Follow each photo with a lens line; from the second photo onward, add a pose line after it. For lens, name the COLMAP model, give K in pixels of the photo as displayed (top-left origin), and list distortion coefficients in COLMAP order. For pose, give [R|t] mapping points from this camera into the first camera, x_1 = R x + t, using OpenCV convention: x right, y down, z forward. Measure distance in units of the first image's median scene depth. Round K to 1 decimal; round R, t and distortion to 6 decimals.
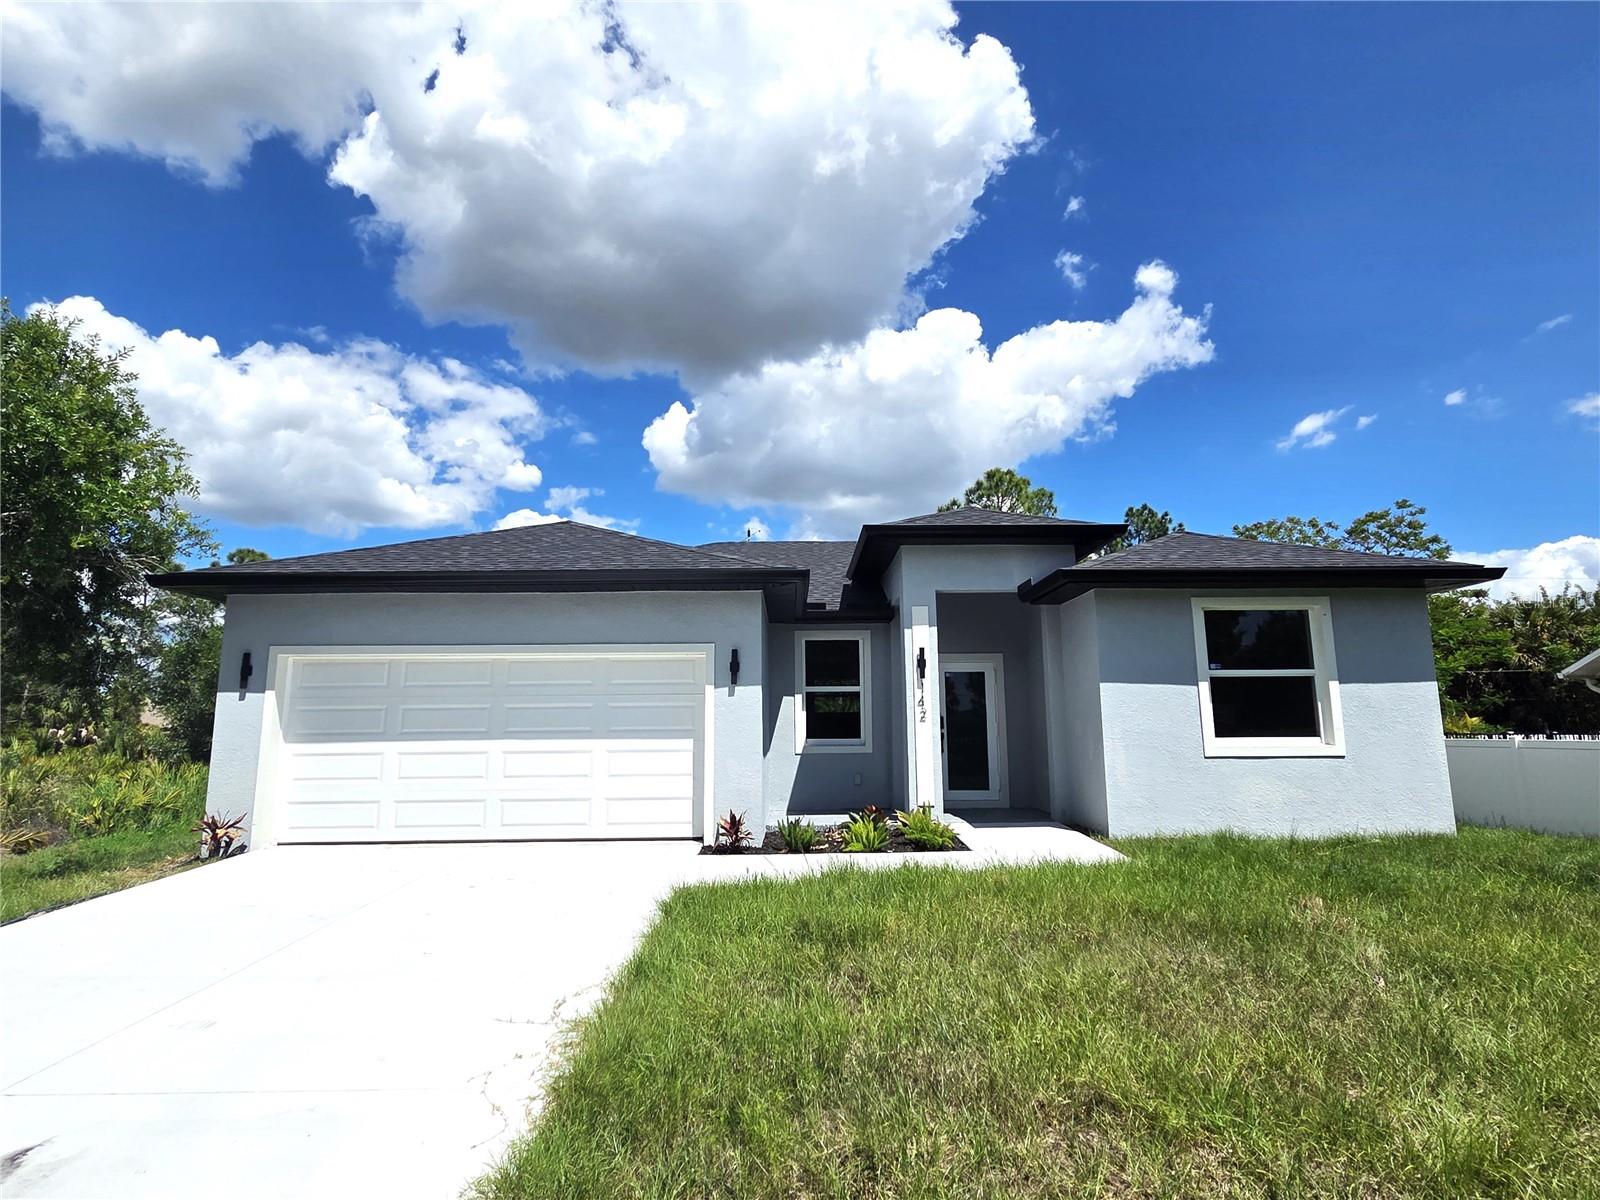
lens RADIAL K [[879.0, 0, 816.6], [0, 879.0, 604.9], [0, 0, 1]] dist [-0.002435, -0.001317]
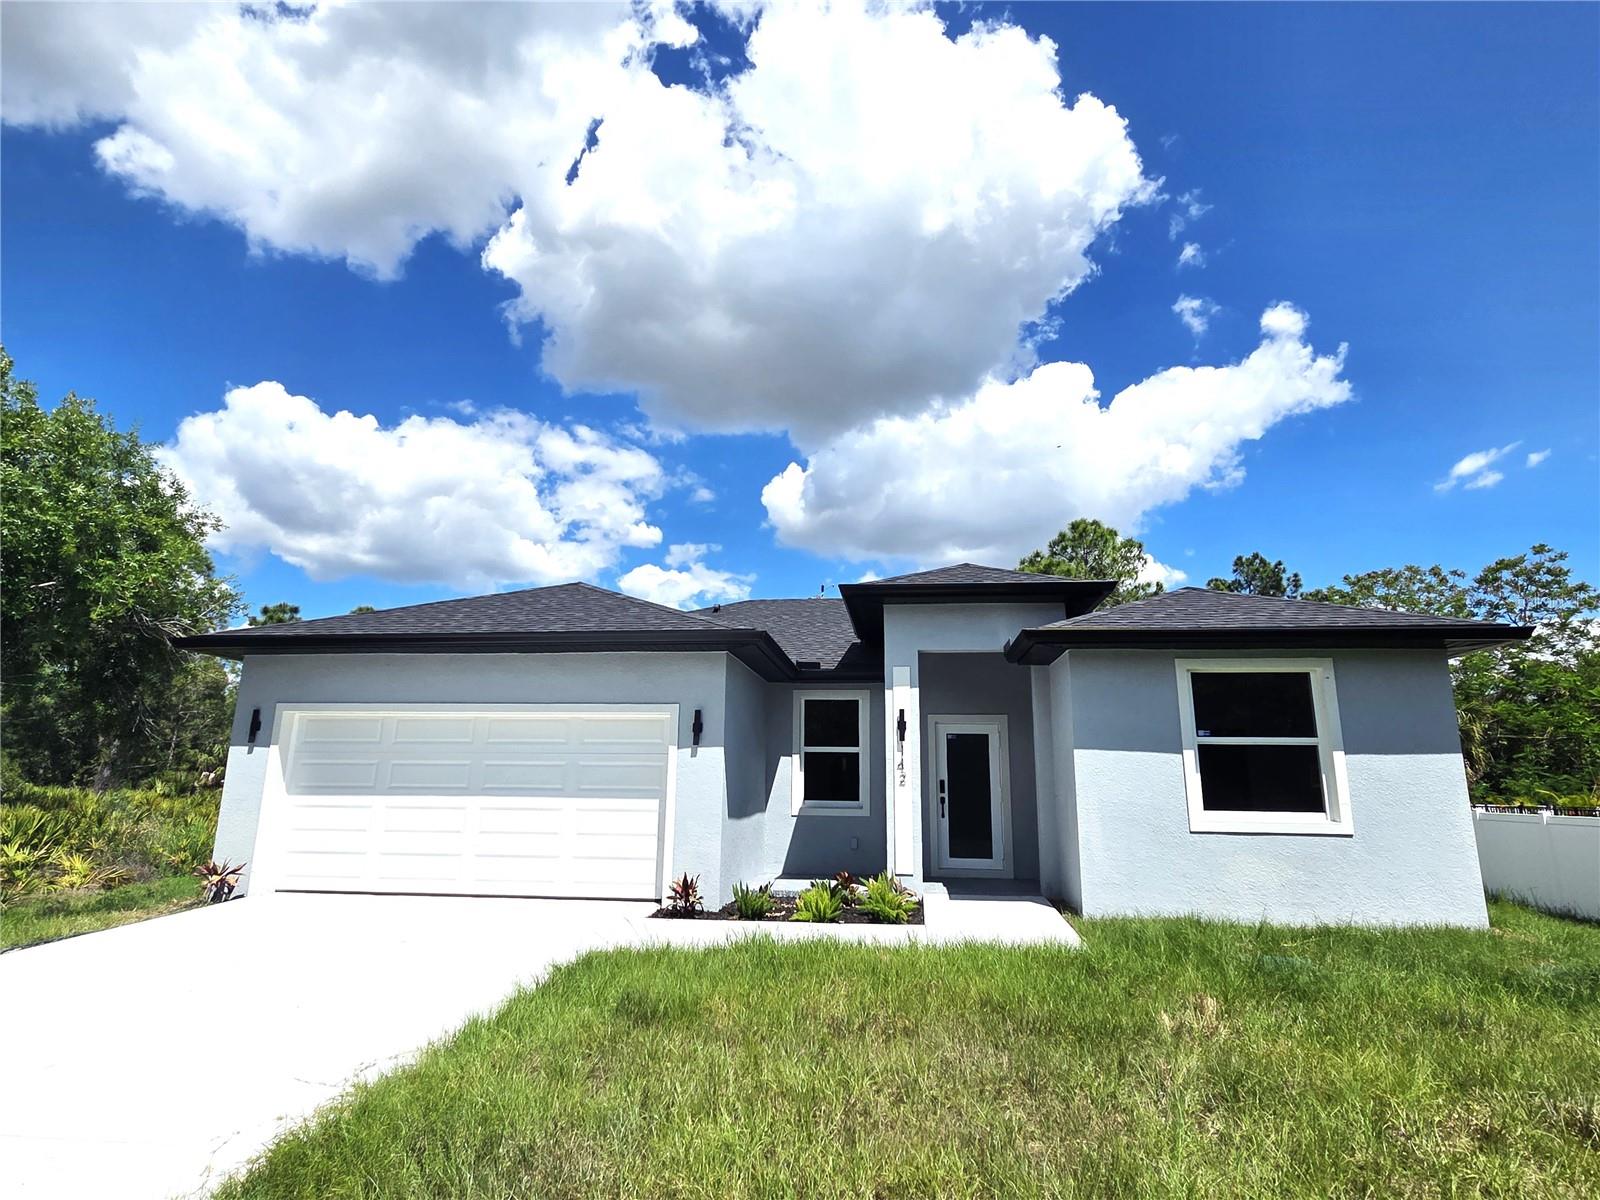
lens RADIAL K [[879.0, 0, 817.5], [0, 879.0, 594.0], [0, 0, 1]] dist [-0.002435, -0.001317]
pose [[0.990757, -0.008800, -0.135360, 0.046617], [-0.001008, 0.997388, -0.072223, -0.002490], [0.135642, 0.071692, 0.988161, 0.003316]]
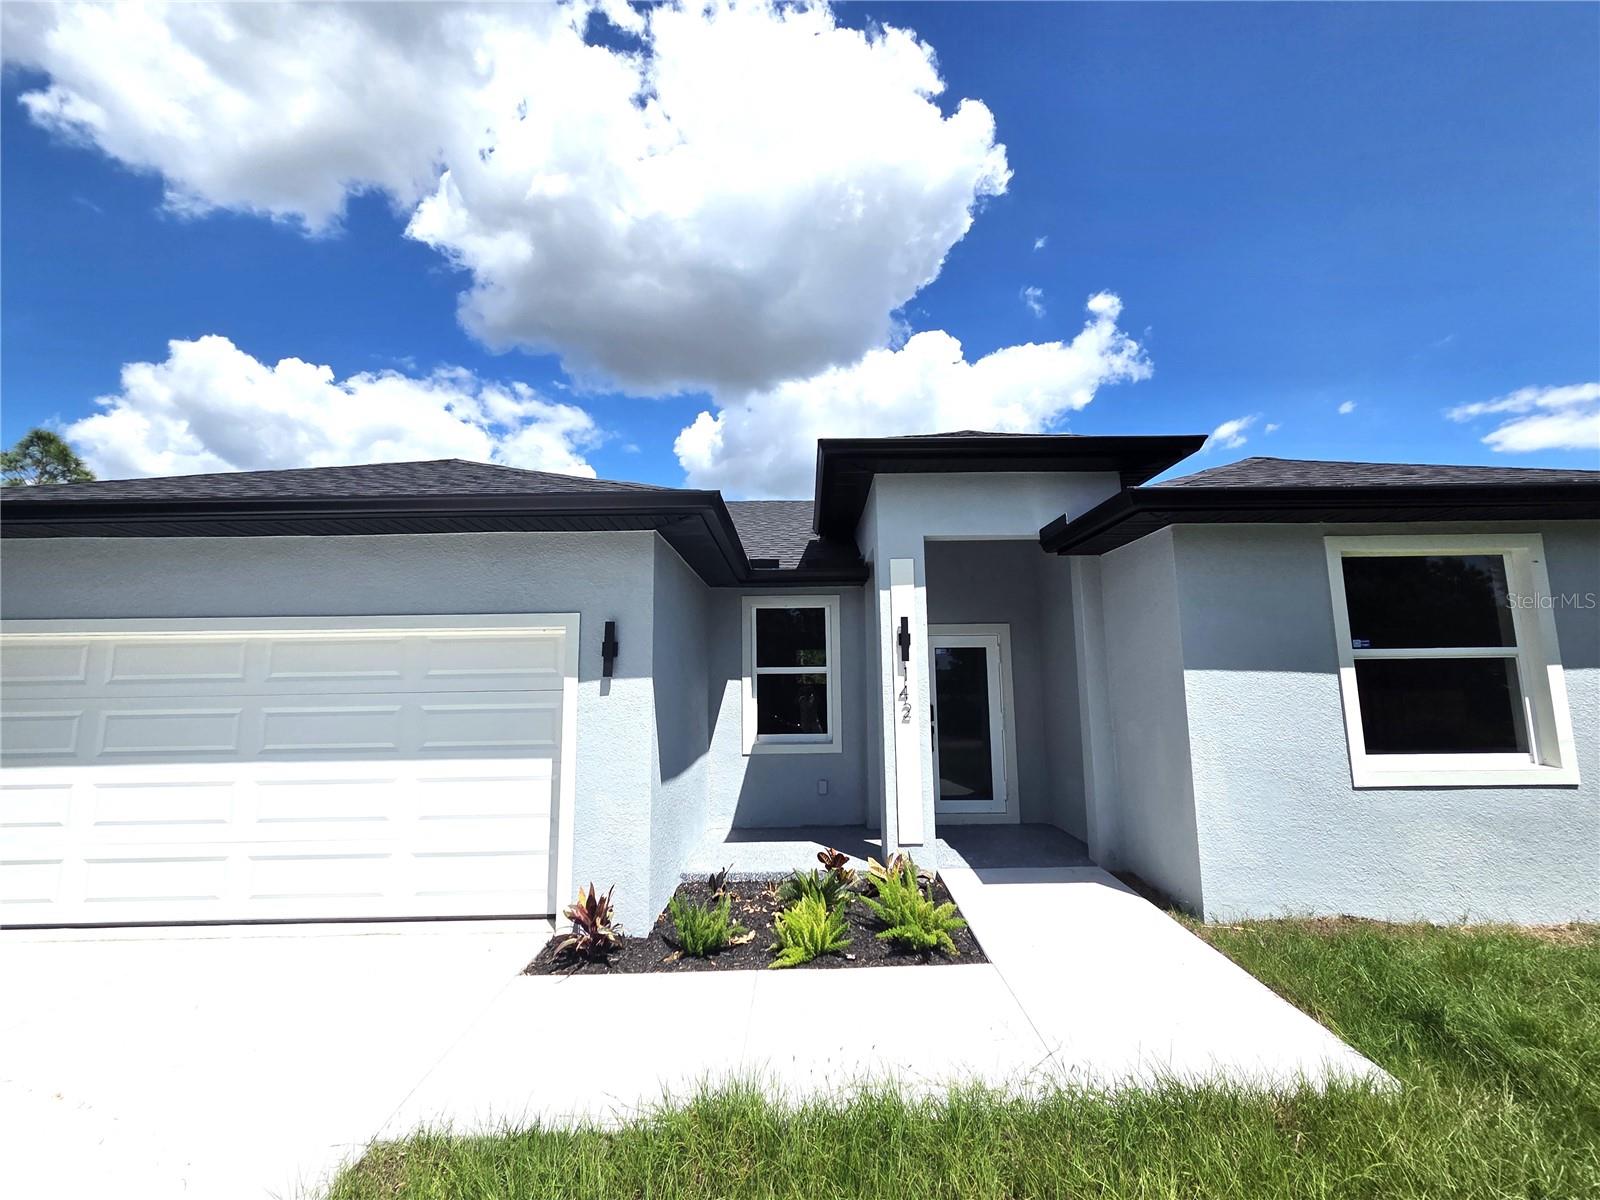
lens RADIAL K [[704.7, 0, 811.2], [0, 704.7, 597.0], [0, 0, 1]] dist [0.003608, -0.000229]
pose [[0.999772, -0.007854, -0.019846, 0.016522], [0.008246, 0.999771, 0.019726, 0.006086], [0.019687, -0.019885, 0.999608, 0.126701]]
